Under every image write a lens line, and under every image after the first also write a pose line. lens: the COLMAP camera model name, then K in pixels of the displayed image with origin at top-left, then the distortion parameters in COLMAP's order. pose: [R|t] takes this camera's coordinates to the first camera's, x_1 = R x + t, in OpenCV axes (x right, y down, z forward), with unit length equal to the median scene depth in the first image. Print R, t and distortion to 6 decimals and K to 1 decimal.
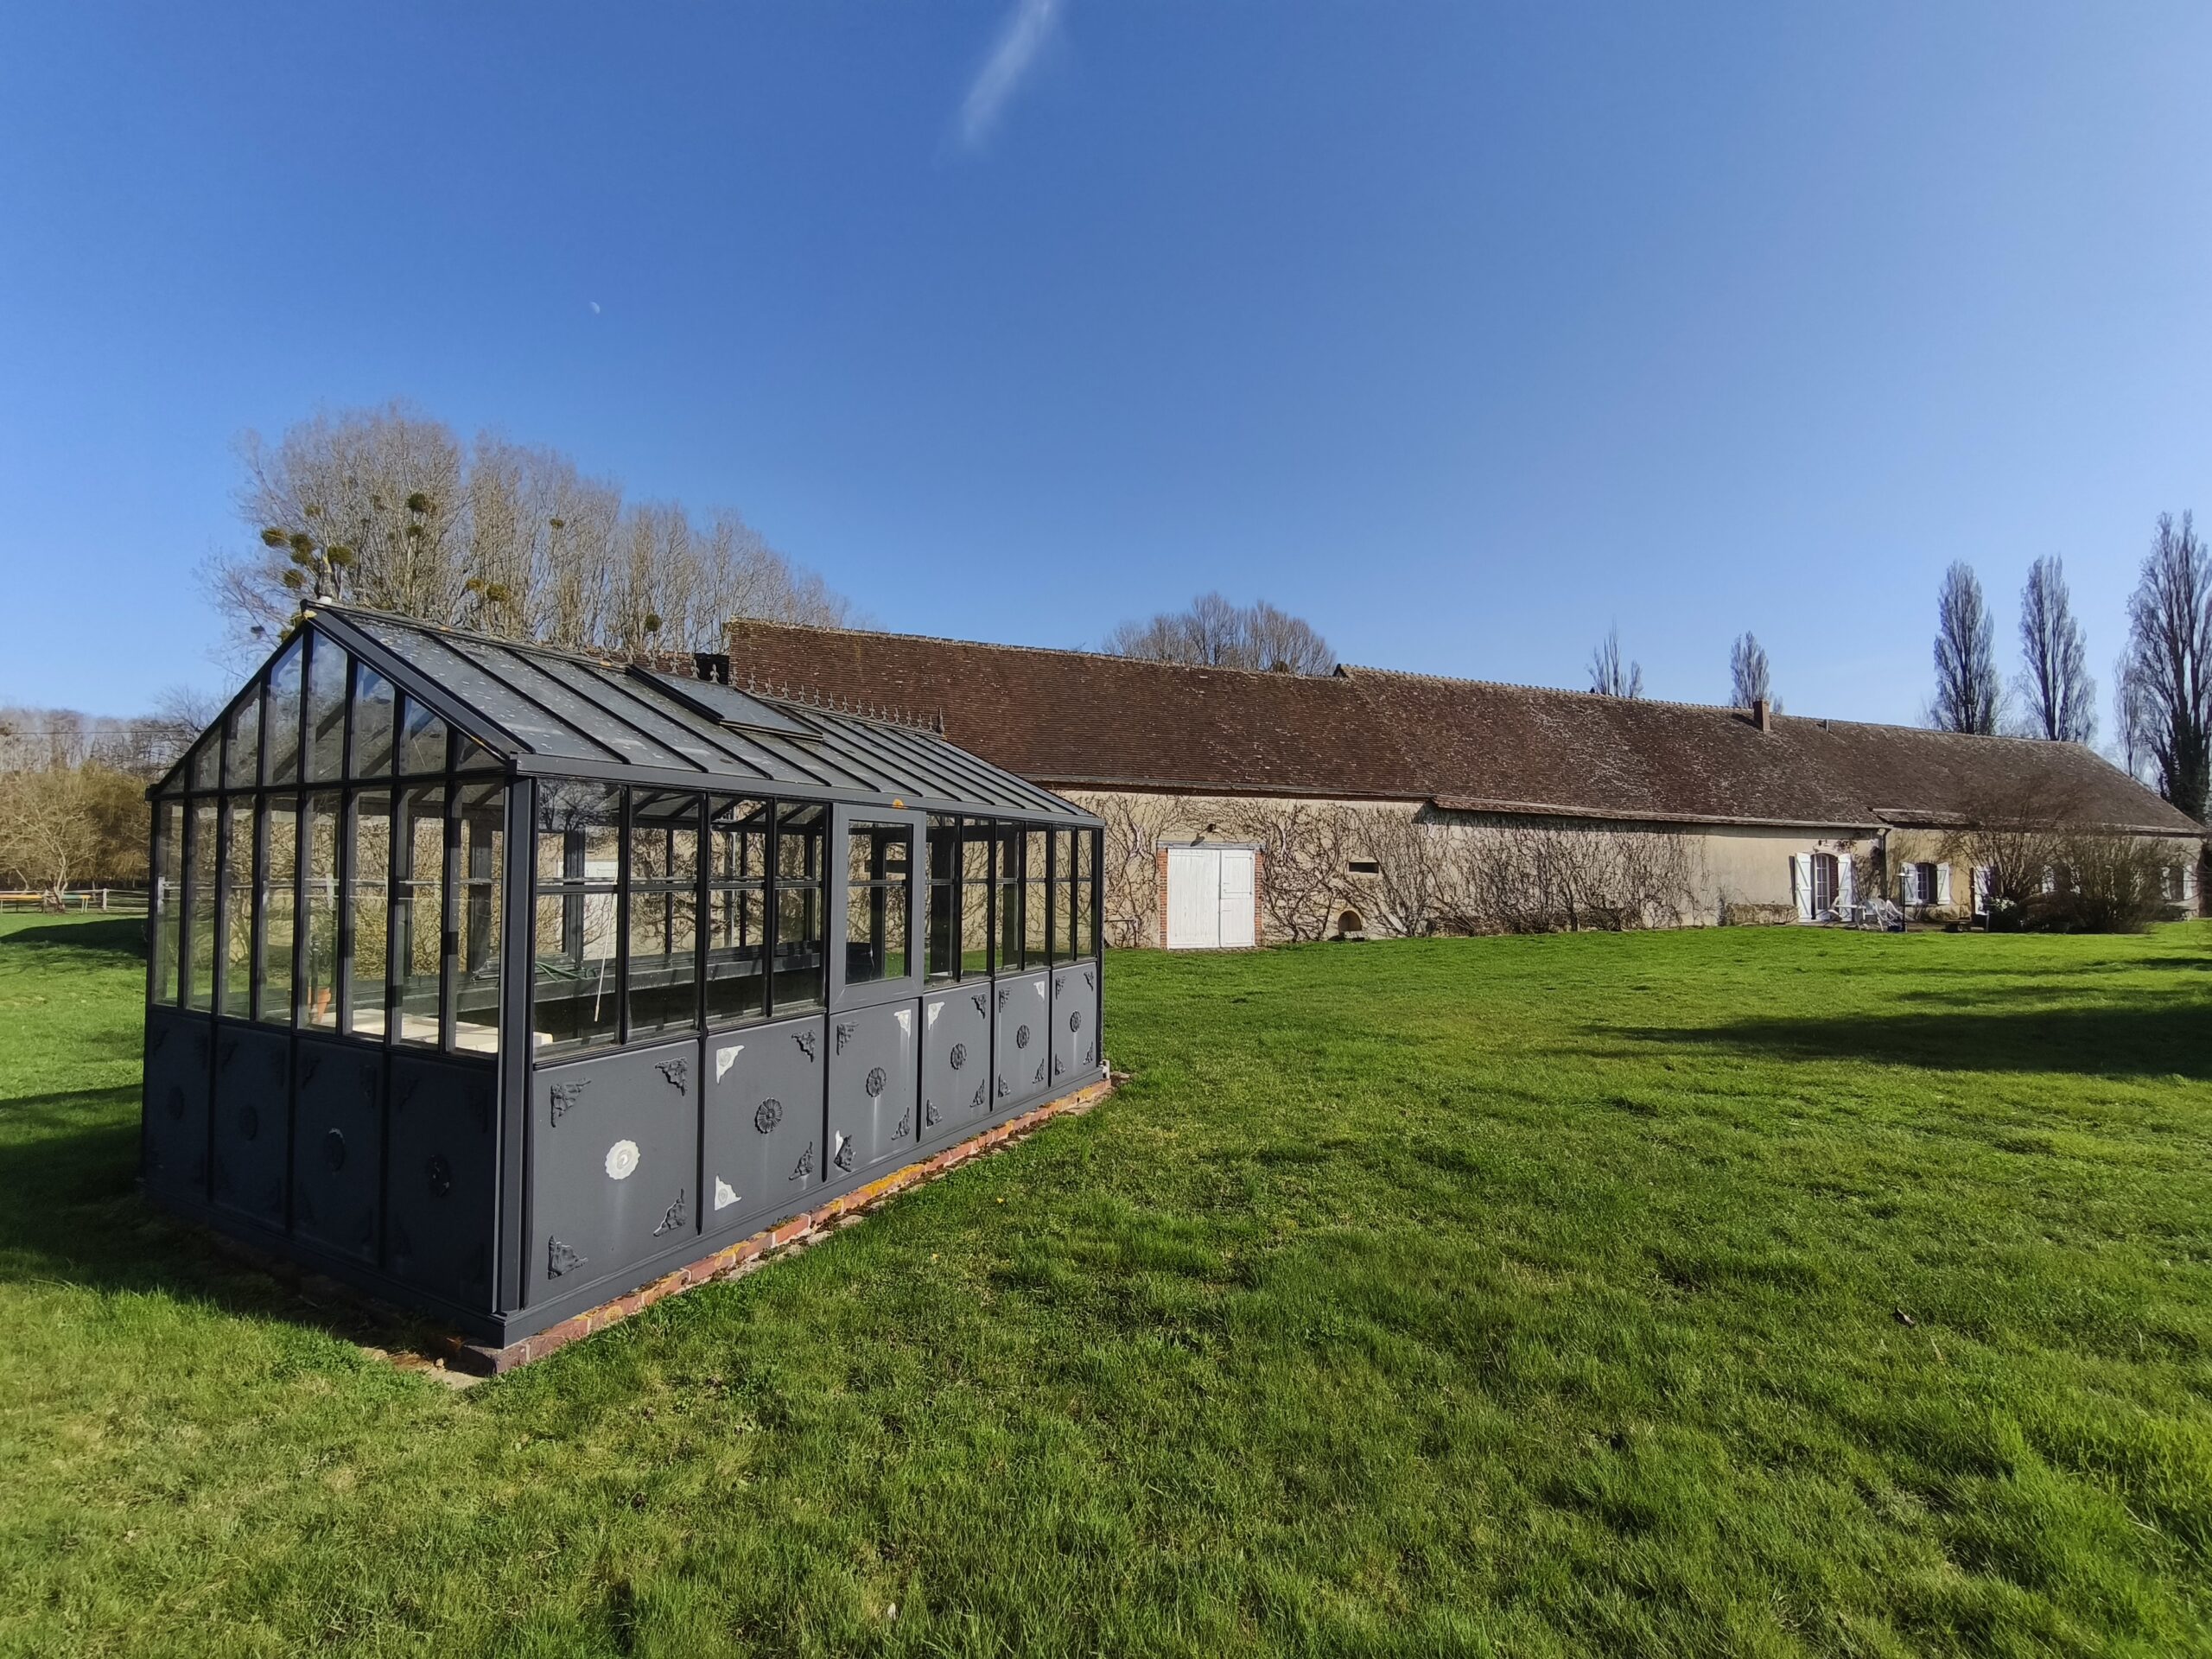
lens RADIAL K [[926.9, 0, 1095.7], [0, 926.9, 842.7], [0, 0, 1]] dist [-0.000173, -0.000326]
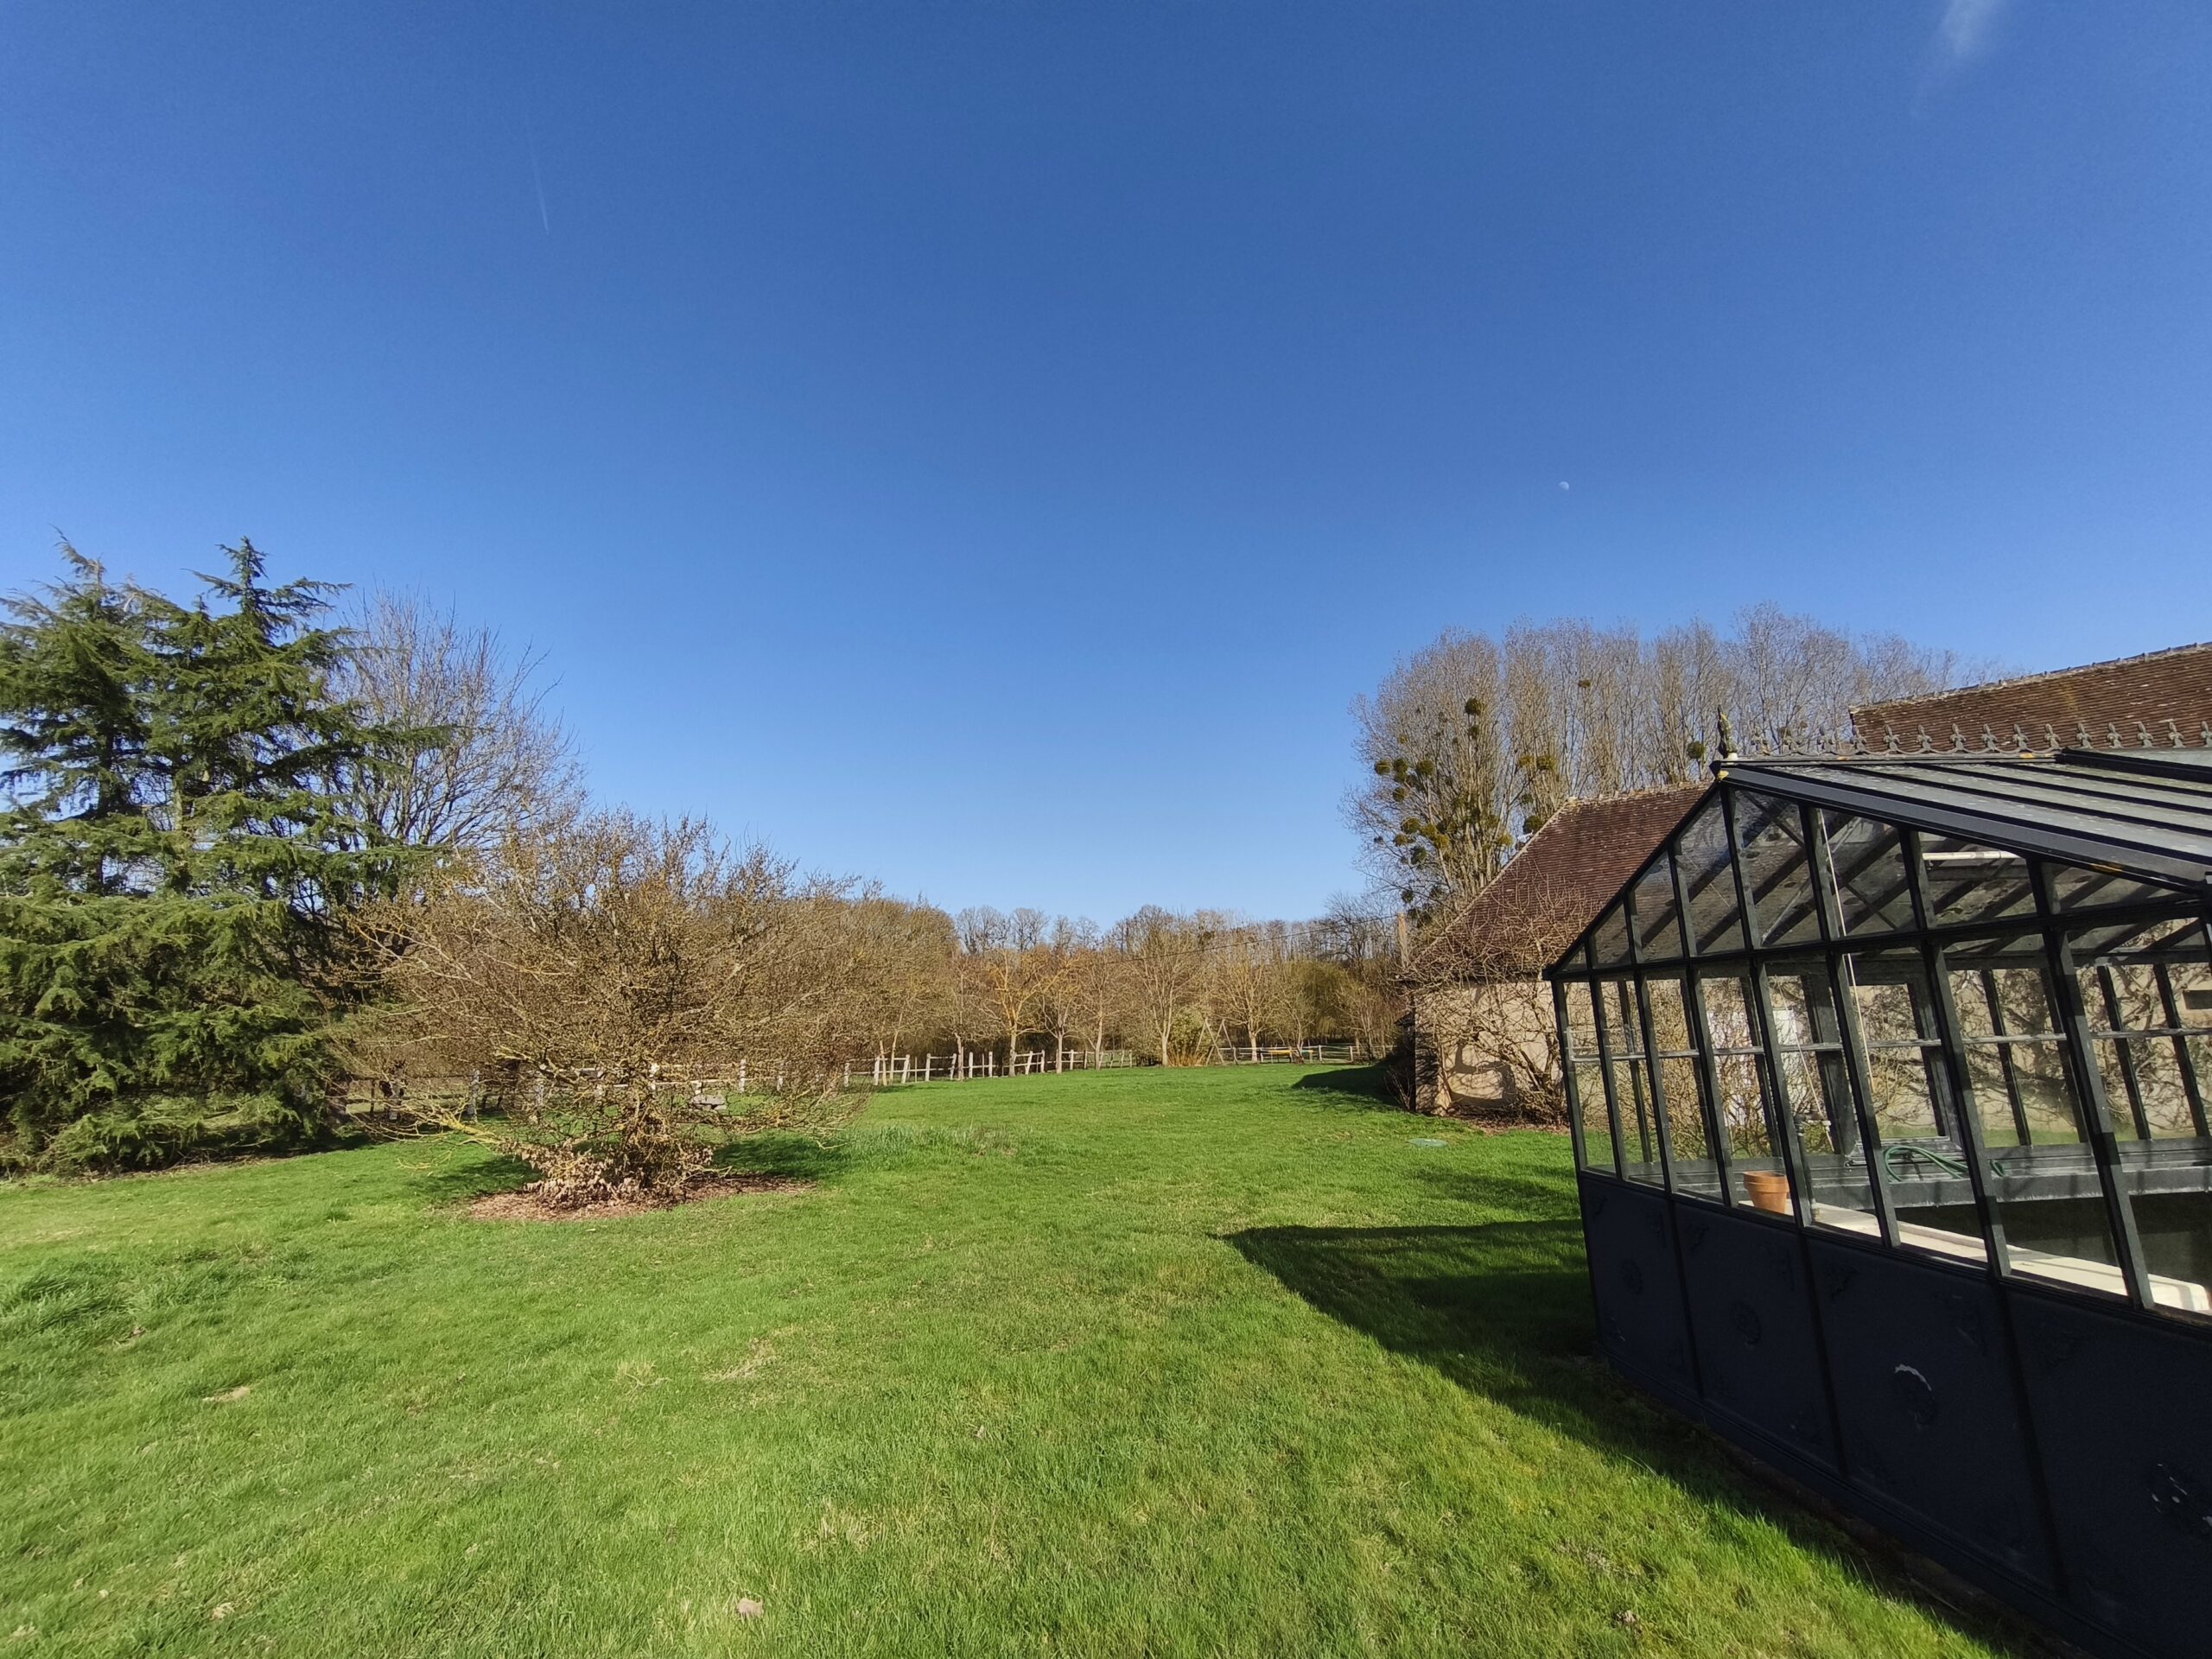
lens RADIAL K [[926.9, 0, 1095.7], [0, 926.9, 842.7], [0, 0, 1]] dist [-0.000173, -0.000326]
pose [[0.509886, -0.195108, -0.837824, -0.039858], [0.060765, 0.979676, -0.191161, -0.003242], [0.858093, 0.046560, 0.511379, -0.005939]]
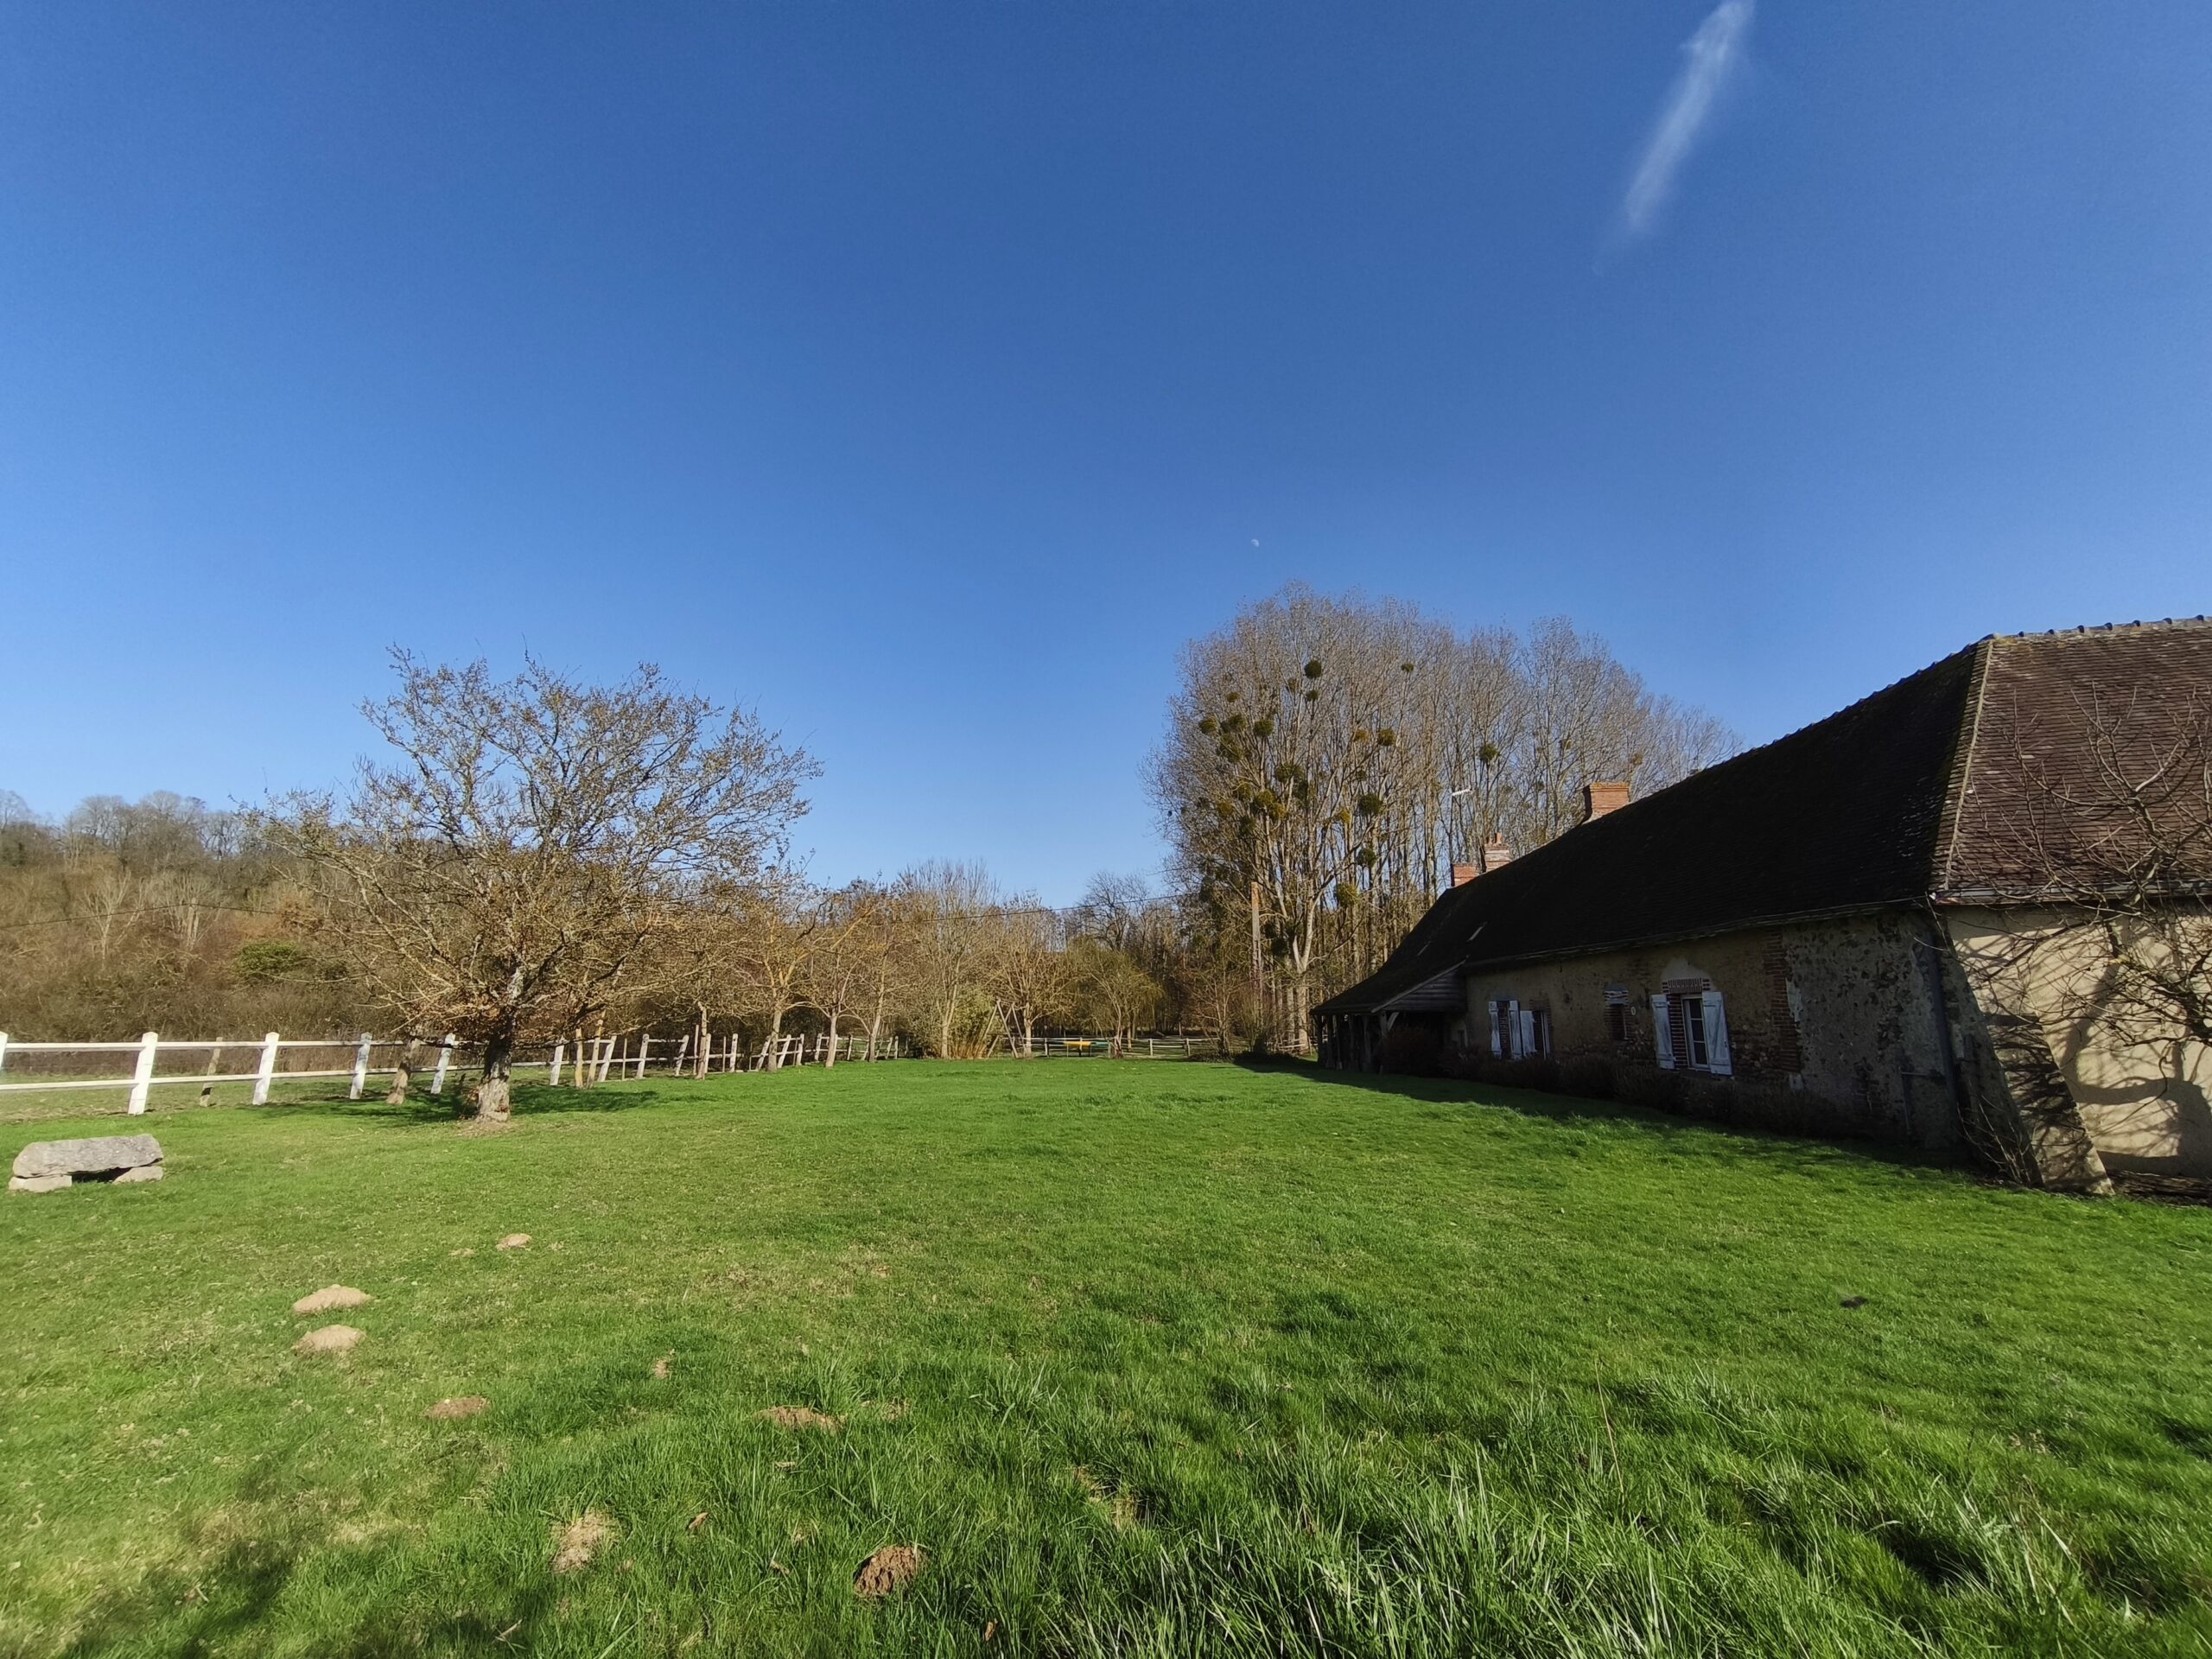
lens RADIAL K [[926.9, 0, 1095.7], [0, 926.9, 842.7], [0, 0, 1]] dist [-0.000173, -0.000326]
pose [[0.769801, -0.124916, -0.625942, -0.506837], [0.023306, 0.985510, -0.168010, 0.005168], [0.637859, 0.114746, 0.761557, 0.093506]]
